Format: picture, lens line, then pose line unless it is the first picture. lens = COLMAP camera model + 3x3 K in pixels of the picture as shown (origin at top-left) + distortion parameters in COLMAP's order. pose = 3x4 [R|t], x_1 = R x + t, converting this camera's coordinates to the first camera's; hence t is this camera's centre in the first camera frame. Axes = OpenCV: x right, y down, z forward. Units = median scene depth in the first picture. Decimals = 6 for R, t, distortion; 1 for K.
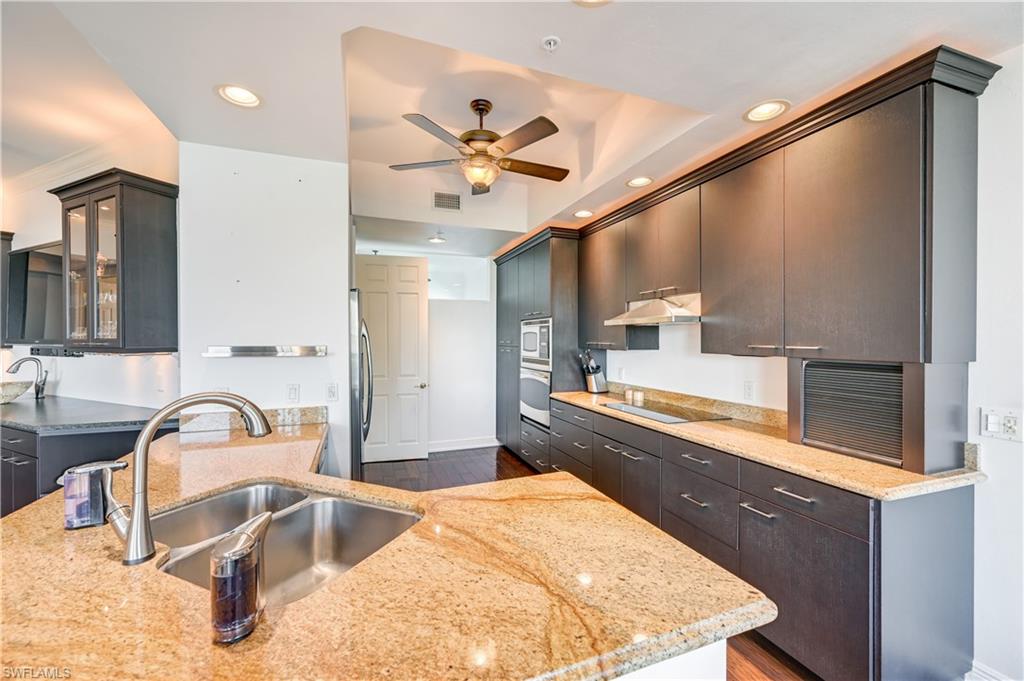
lens RADIAL K [[410.4, 0, 509.3], [0, 410.4, 342.3], [0, 0, 1]] dist [0.000245, -0.000664]
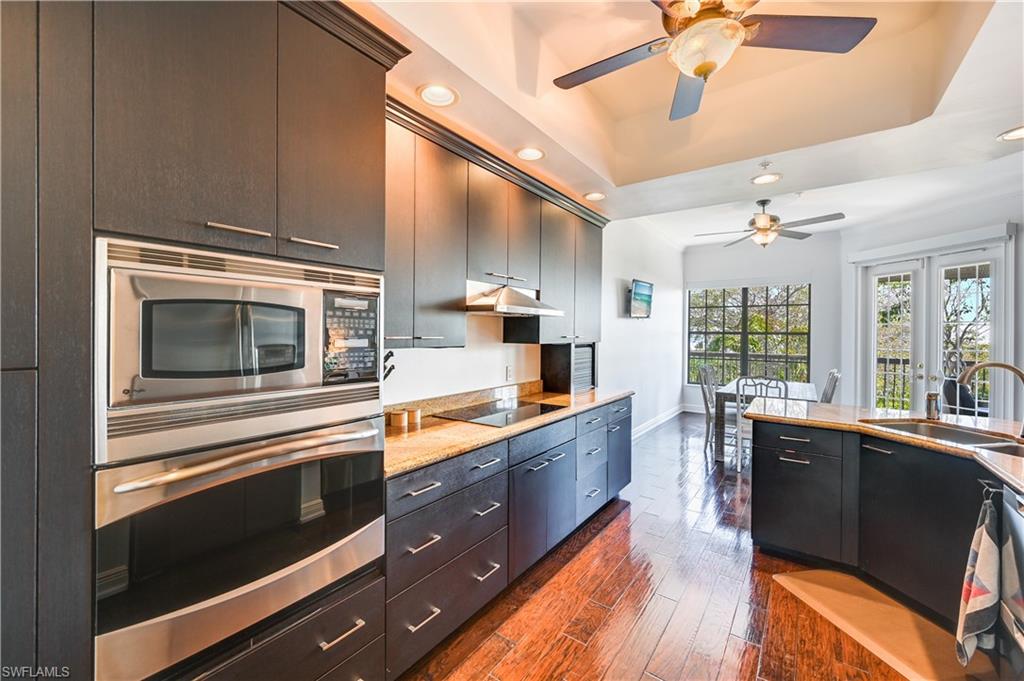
lens RADIAL K [[410.4, 0, 511.5], [0, 410.4, 336.1], [0, 0, 1]] dist [0.000245, -0.000664]
pose [[-0.569369, -0.013621, 0.821969, -0.328476], [-0.006326, 0.999906, 0.012188, -0.007650], [-0.822057, 0.001739, -0.569402, 1.278873]]
